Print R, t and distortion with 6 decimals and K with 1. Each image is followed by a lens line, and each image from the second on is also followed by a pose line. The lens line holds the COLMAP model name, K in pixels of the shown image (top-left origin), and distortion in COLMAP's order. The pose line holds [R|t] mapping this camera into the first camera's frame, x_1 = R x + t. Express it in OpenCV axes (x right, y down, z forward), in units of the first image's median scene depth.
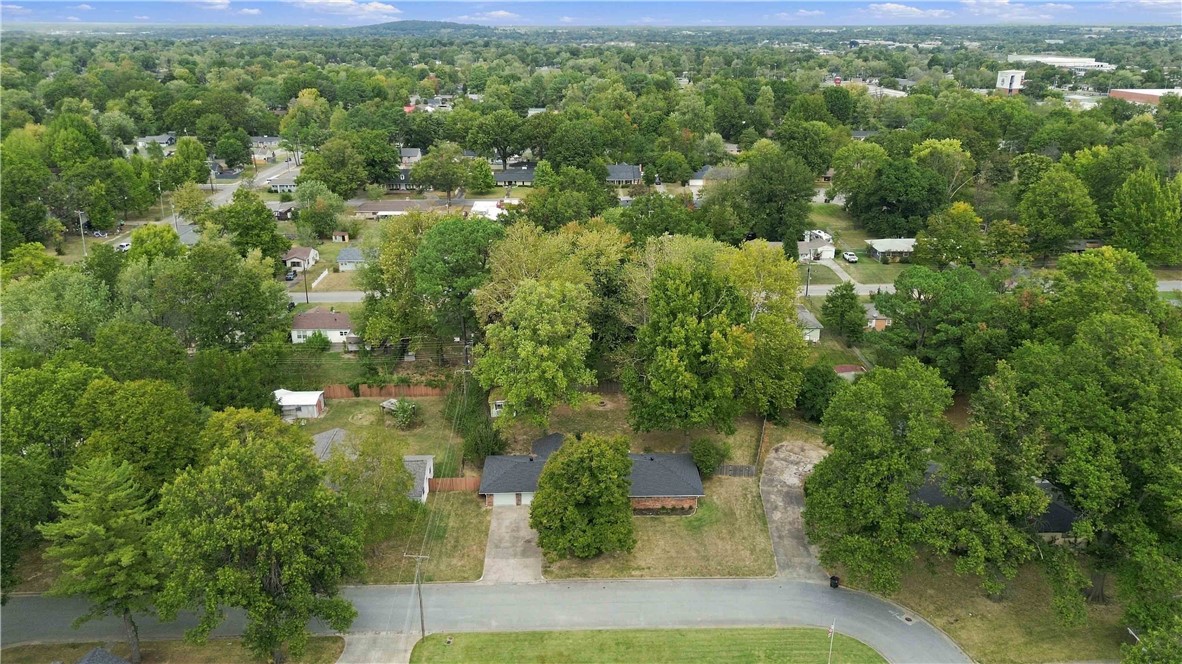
lens RADIAL K [[845.1, 0, 595.2], [0, 845.1, 324.9], [0, 0, 1]] dist [0.074920, -0.080738]
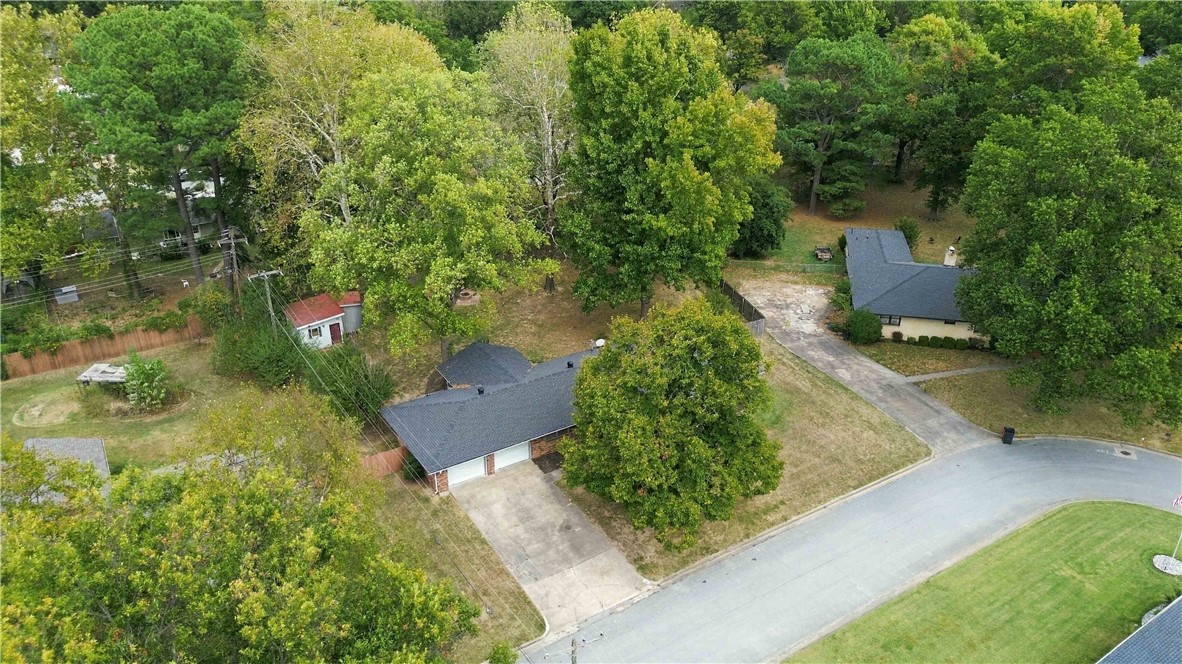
lens RADIAL K [[845.1, 0, 595.2], [0, 845.1, 324.9], [0, 0, 1]] dist [0.074920, -0.080738]
pose [[0.860249, -0.218871, 0.460507, -0.256574], [0.172270, 0.974832, 0.141511, 0.050307], [-0.479890, -0.042403, 0.876303, 0.472542]]
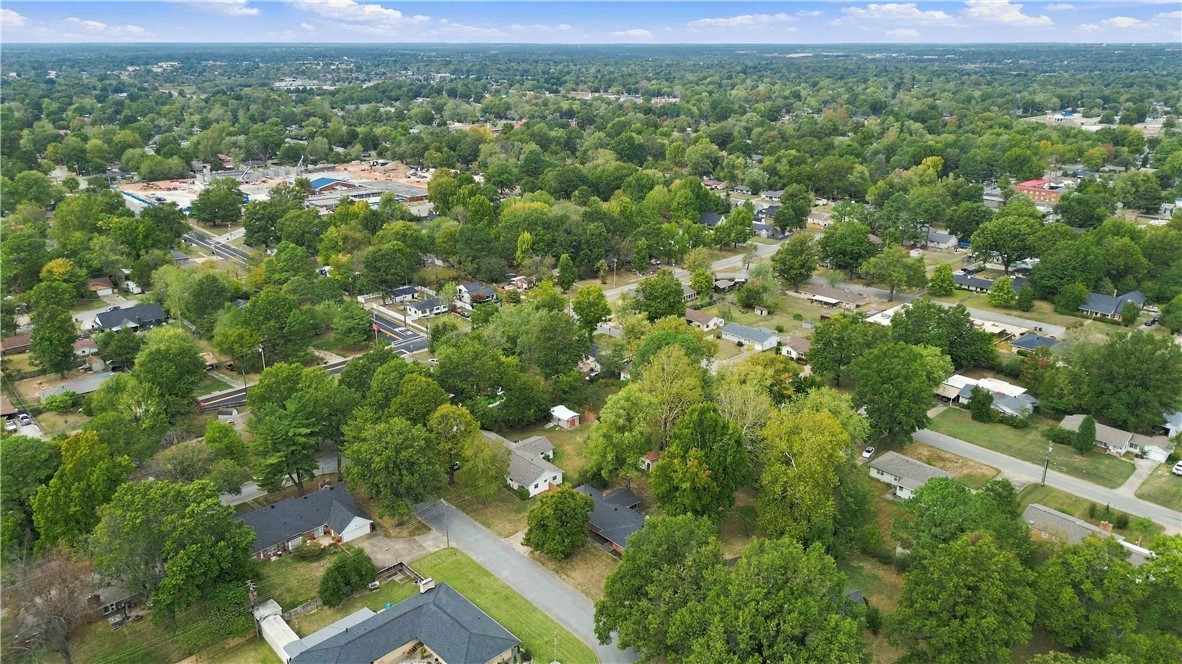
lens RADIAL K [[845.1, 0, 595.2], [0, 845.1, 324.9], [0, 0, 1]] dist [0.074920, -0.080738]
pose [[0.653702, 0.241265, -0.717262, 0.986084], [-0.252880, 0.962975, 0.093445, -0.296771], [0.713250, 0.120296, 0.690510, -0.129662]]
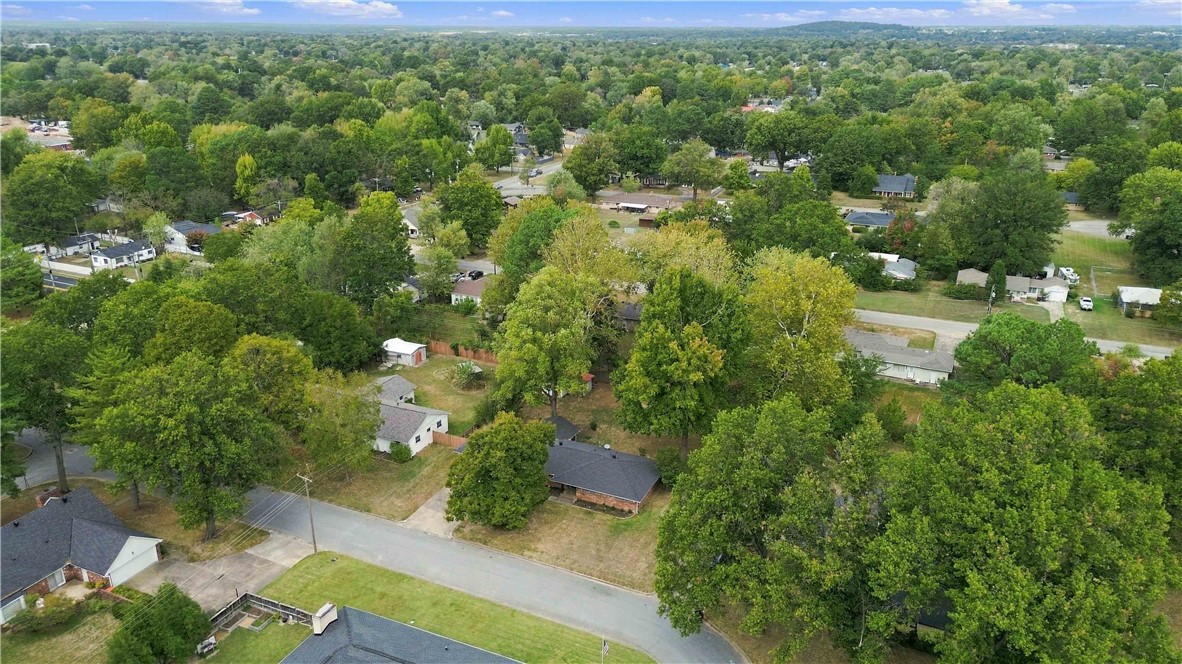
lens RADIAL K [[841.6, 0, 598.2], [0, 841.6, 331.9], [0, 0, 1]] dist [0.090239, -0.121114]
pose [[0.894929, 0.154564, -0.418584, 0.443679], [-0.151628, 0.987608, 0.040499, -0.026397], [0.419656, 0.027226, 0.907275, 0.074900]]
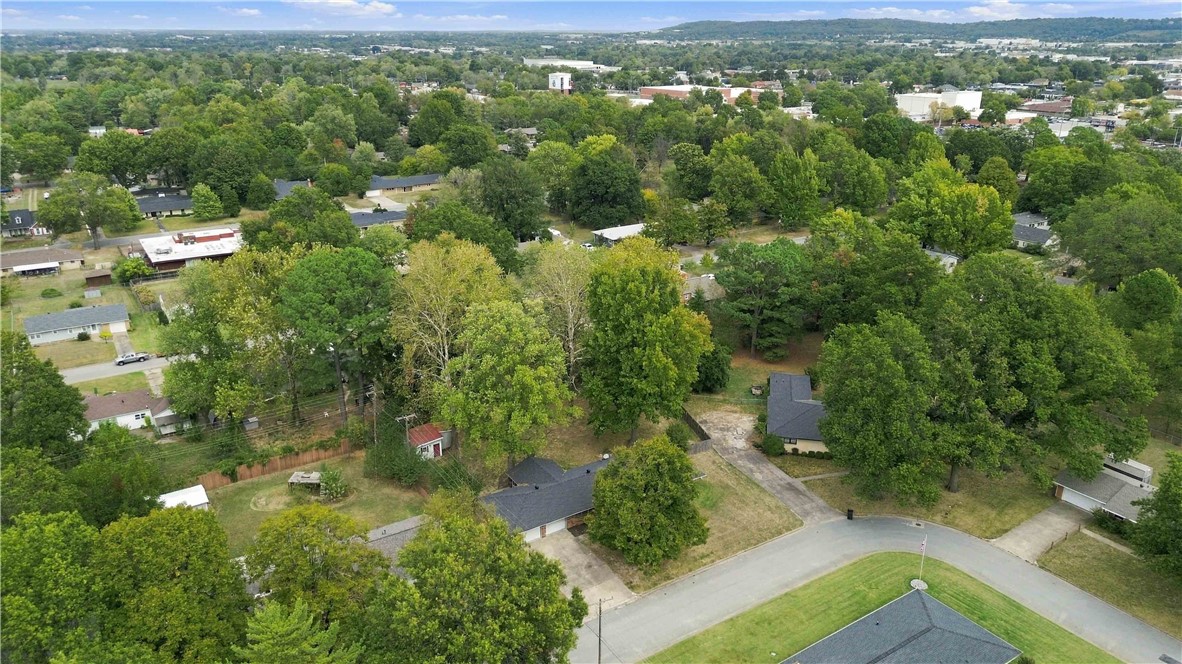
lens RADIAL K [[841.6, 0, 598.2], [0, 841.6, 331.9], [0, 0, 1]] dist [0.090239, -0.121114]
pose [[0.855353, -0.173926, 0.487976, -0.446281], [0.172627, 0.983814, 0.048064, -0.046555], [-0.488437, 0.043126, 0.871533, 0.130863]]
